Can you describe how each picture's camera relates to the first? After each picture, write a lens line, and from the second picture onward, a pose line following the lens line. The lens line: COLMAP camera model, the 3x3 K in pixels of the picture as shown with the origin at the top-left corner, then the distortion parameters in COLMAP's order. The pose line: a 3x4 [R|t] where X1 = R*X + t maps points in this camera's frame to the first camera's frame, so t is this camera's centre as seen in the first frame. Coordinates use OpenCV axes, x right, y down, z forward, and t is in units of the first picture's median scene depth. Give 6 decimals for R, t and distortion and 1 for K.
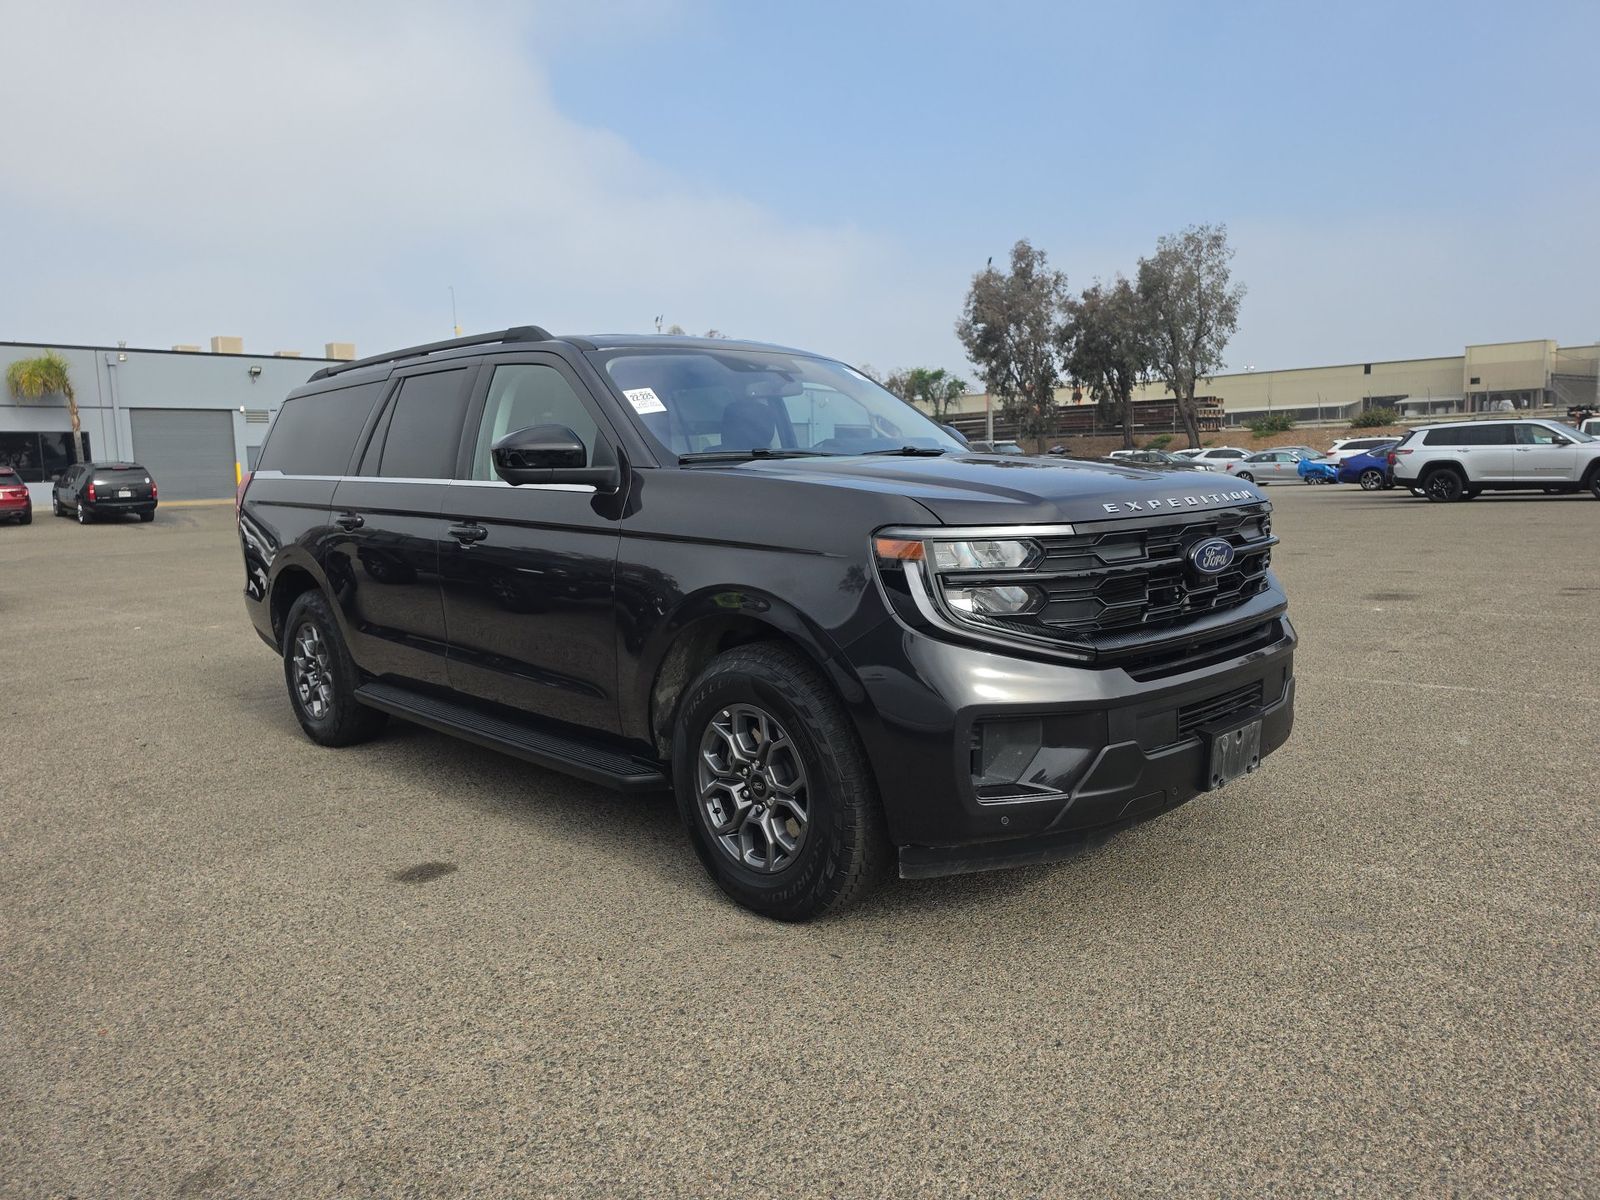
lens RADIAL K [[1119.8, 0, 800.0], [0, 1119.8, 600.0], [0, 0, 1]] dist [-0.000292, -0.005883]
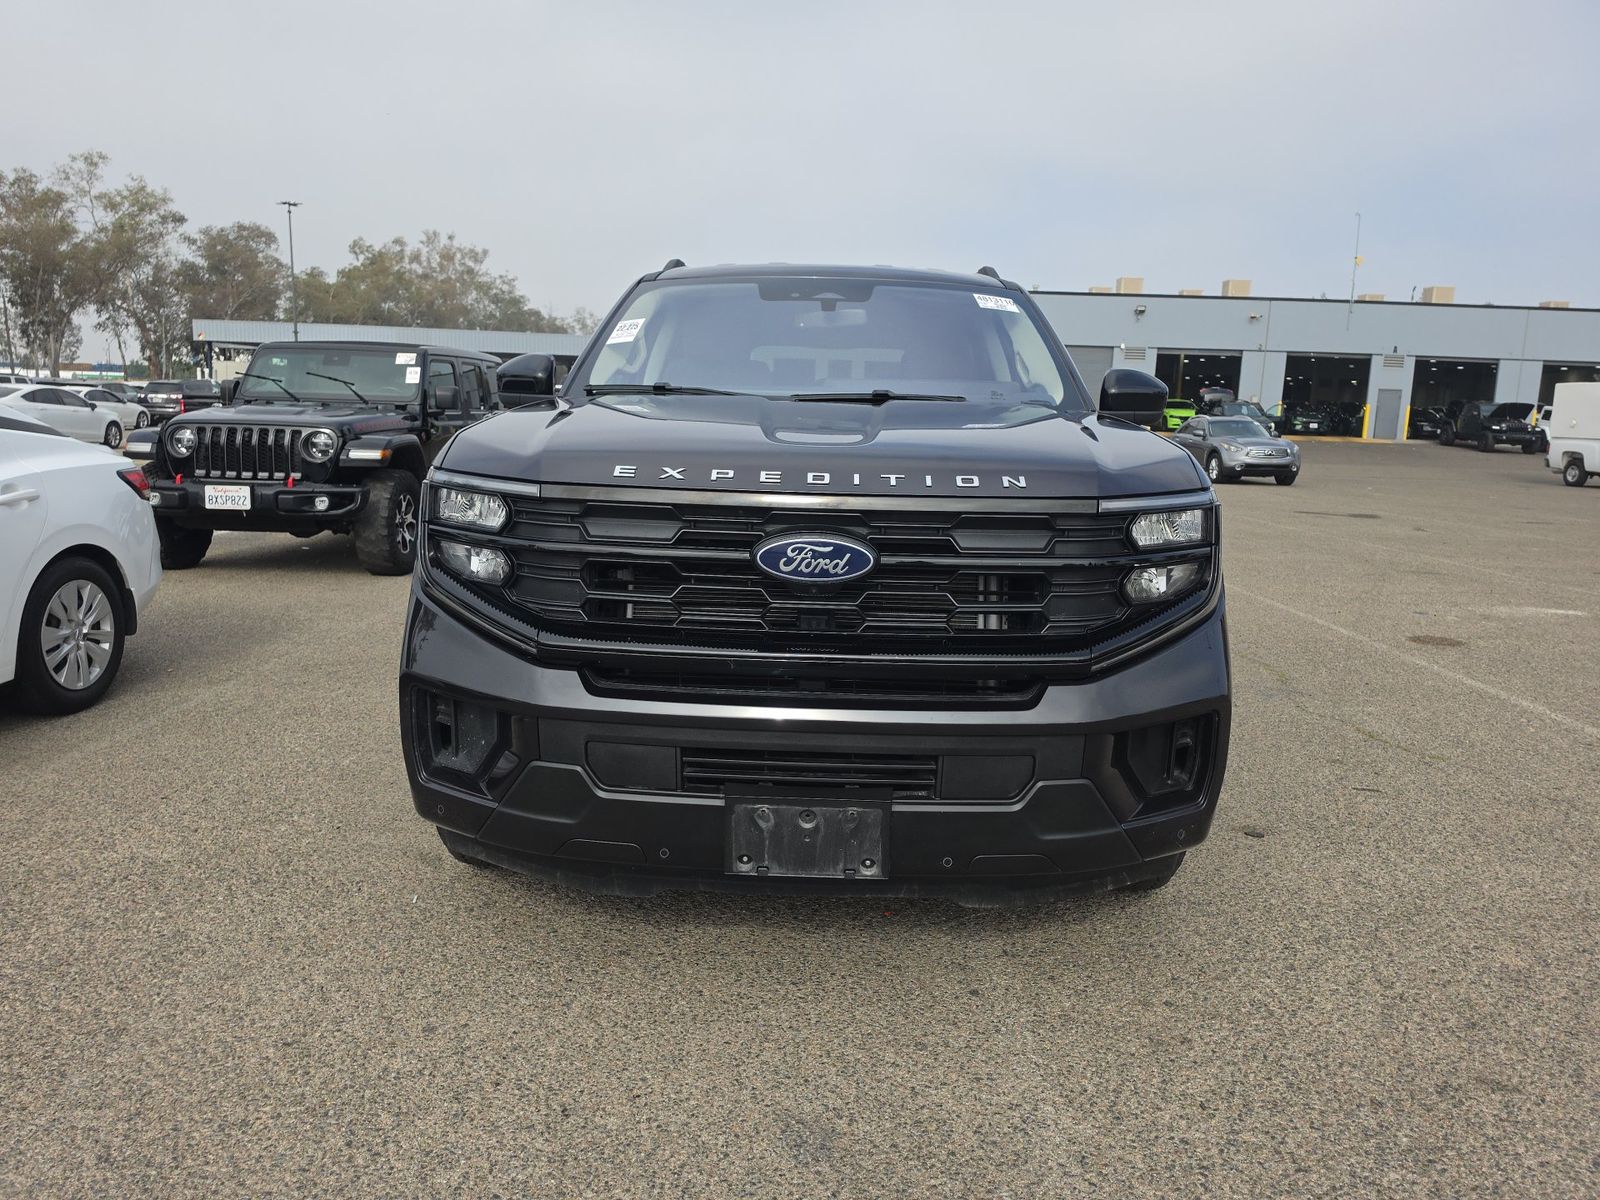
lens RADIAL K [[1117.6, 0, 826.9], [0, 1117.6, 604.2], [0, 0, 1]] dist [-0.000495, 0.000228]
pose [[0.691030, 0.171656, -0.702148, 0.920344], [-0.131996, 0.985026, 0.110905, -0.094399], [0.710672, 0.016042, 0.703340, 0.553067]]
